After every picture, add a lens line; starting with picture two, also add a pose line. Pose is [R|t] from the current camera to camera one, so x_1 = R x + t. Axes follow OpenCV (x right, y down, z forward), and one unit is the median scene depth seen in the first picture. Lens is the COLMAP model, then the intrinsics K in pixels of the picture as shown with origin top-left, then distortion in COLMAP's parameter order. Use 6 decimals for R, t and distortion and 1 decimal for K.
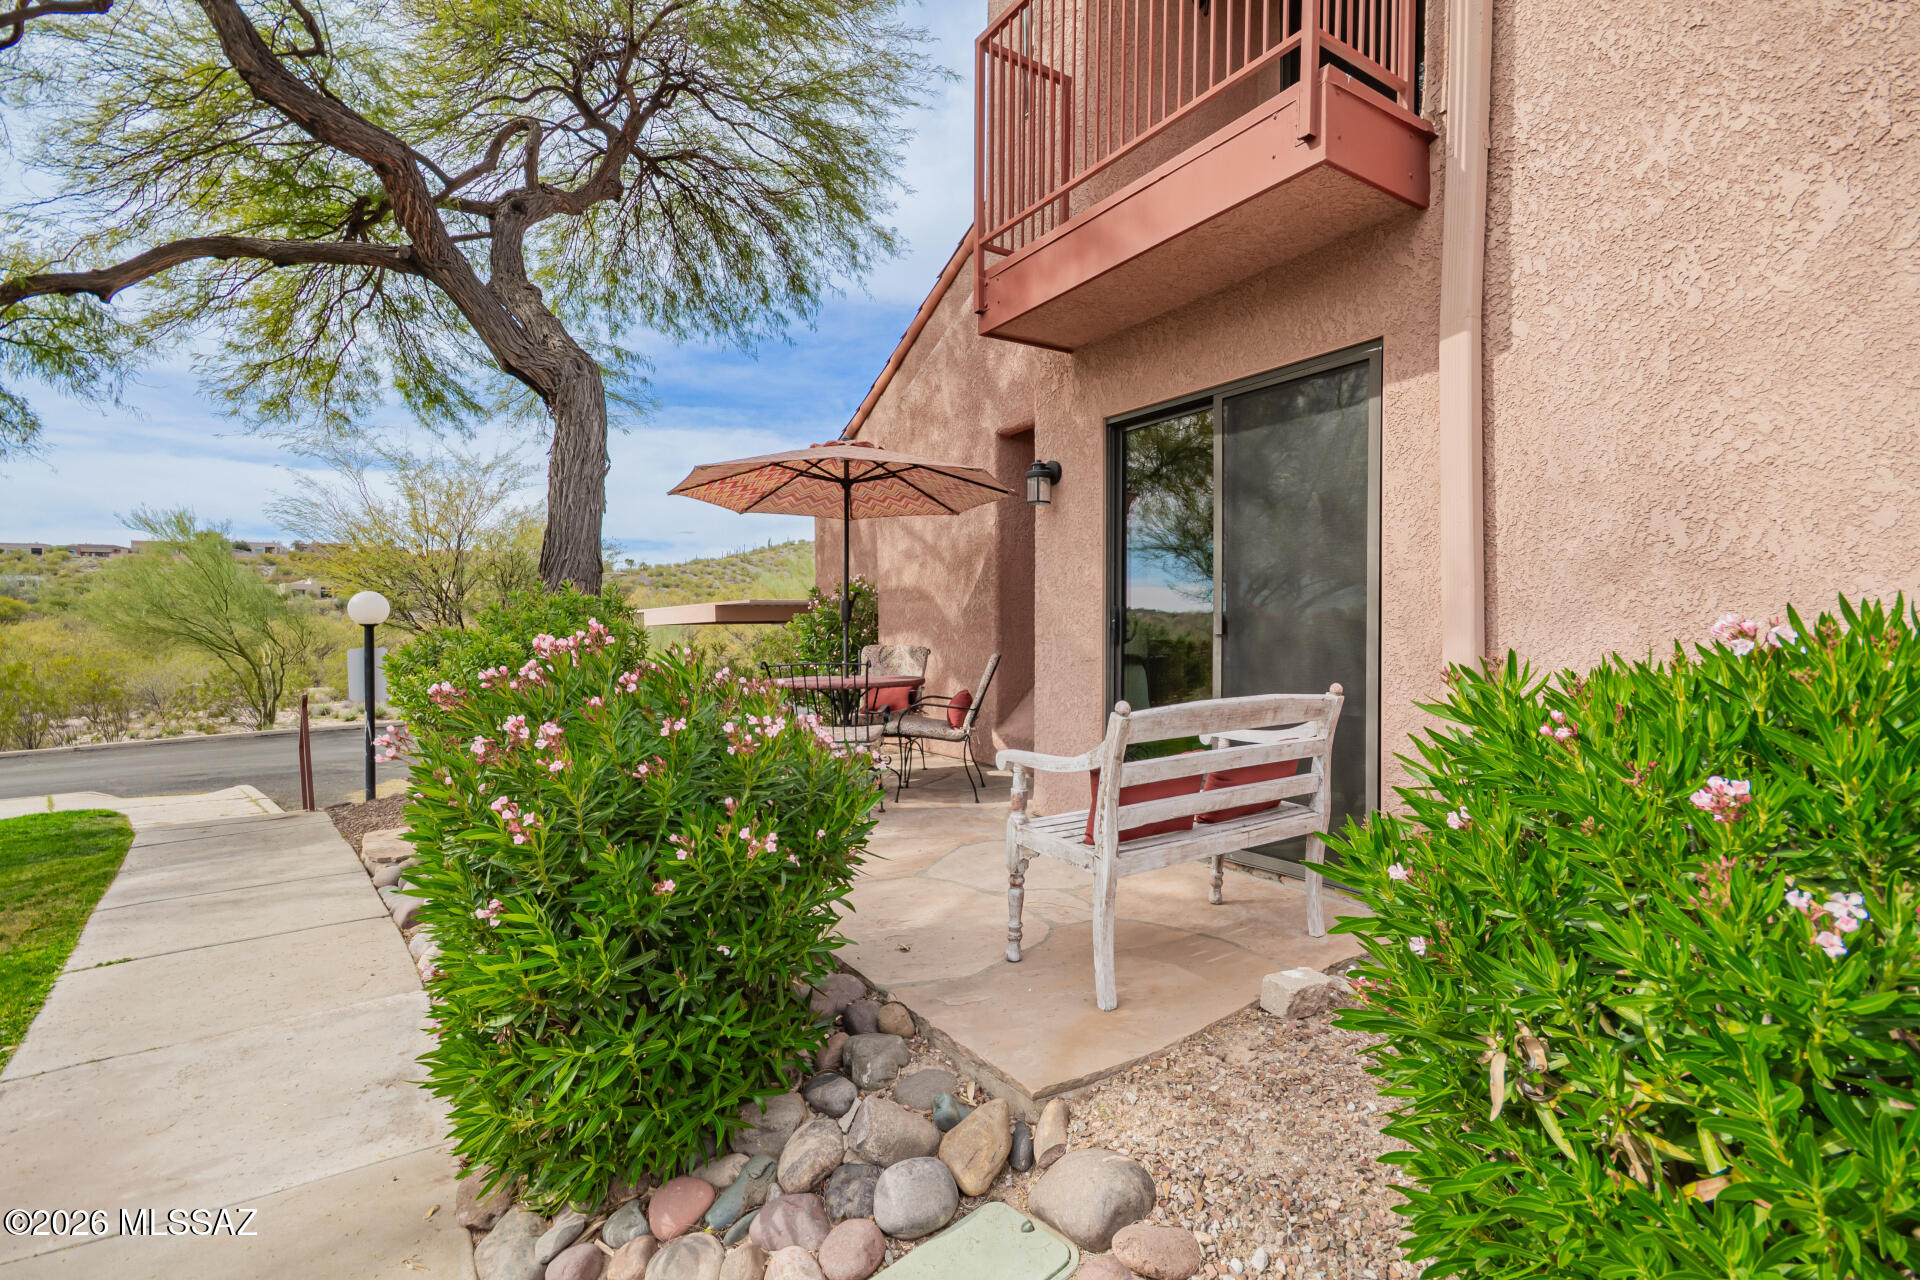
lens RADIAL K [[898.3, 0, 982.2], [0, 898.3, 641.4], [0, 0, 1]] dist [0.004171, -0.000072]
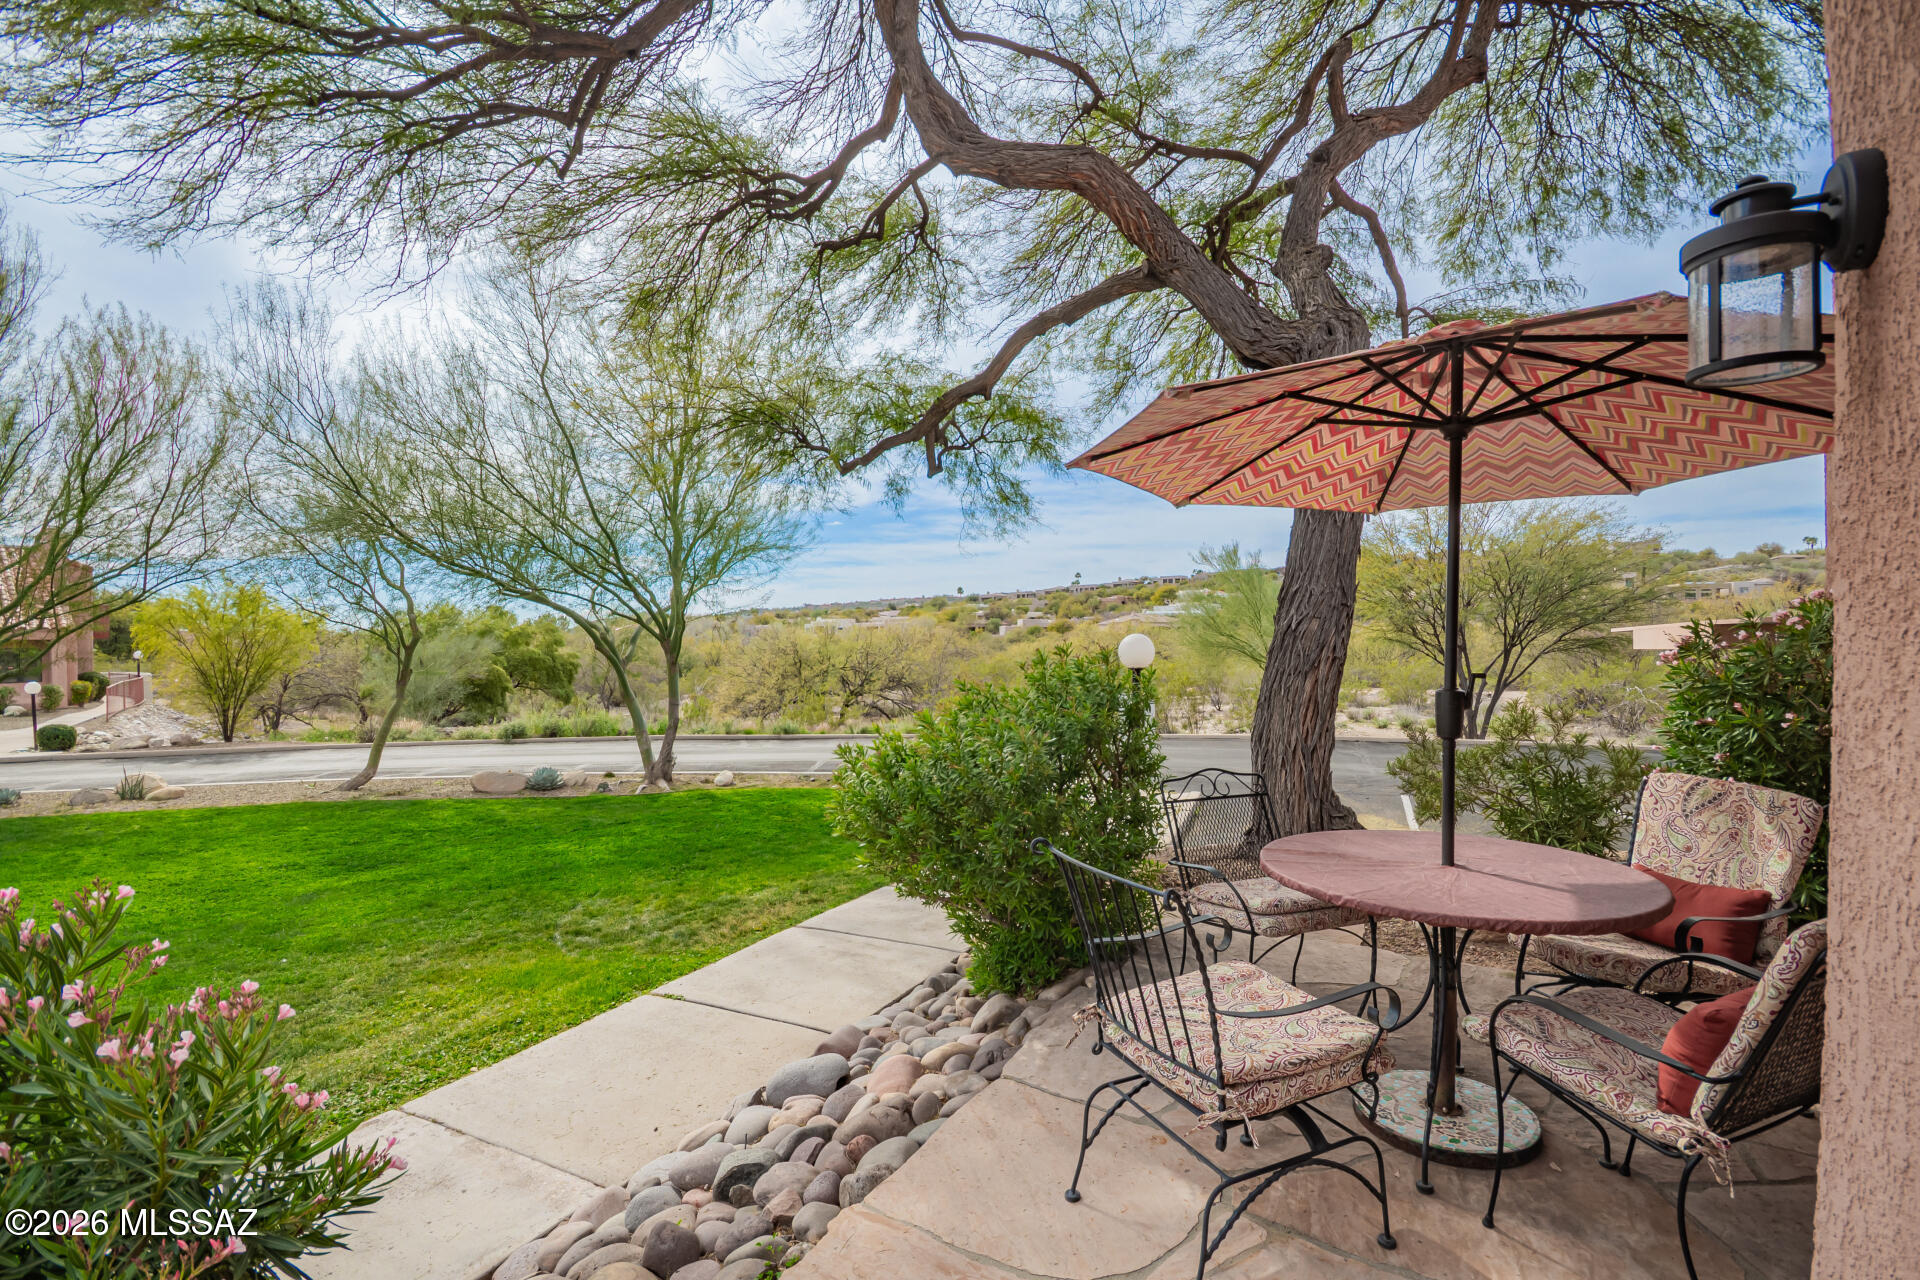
lens RADIAL K [[898.3, 0, 982.2], [0, 898.3, 641.4], [0, 0, 1]] dist [0.004171, -0.000072]
pose [[0.428729, 0.006382, -0.903410, 0.077665], [-0.003843, 0.999979, 0.005241, -0.036955], [0.903425, 0.001224, 0.428745, 0.306685]]
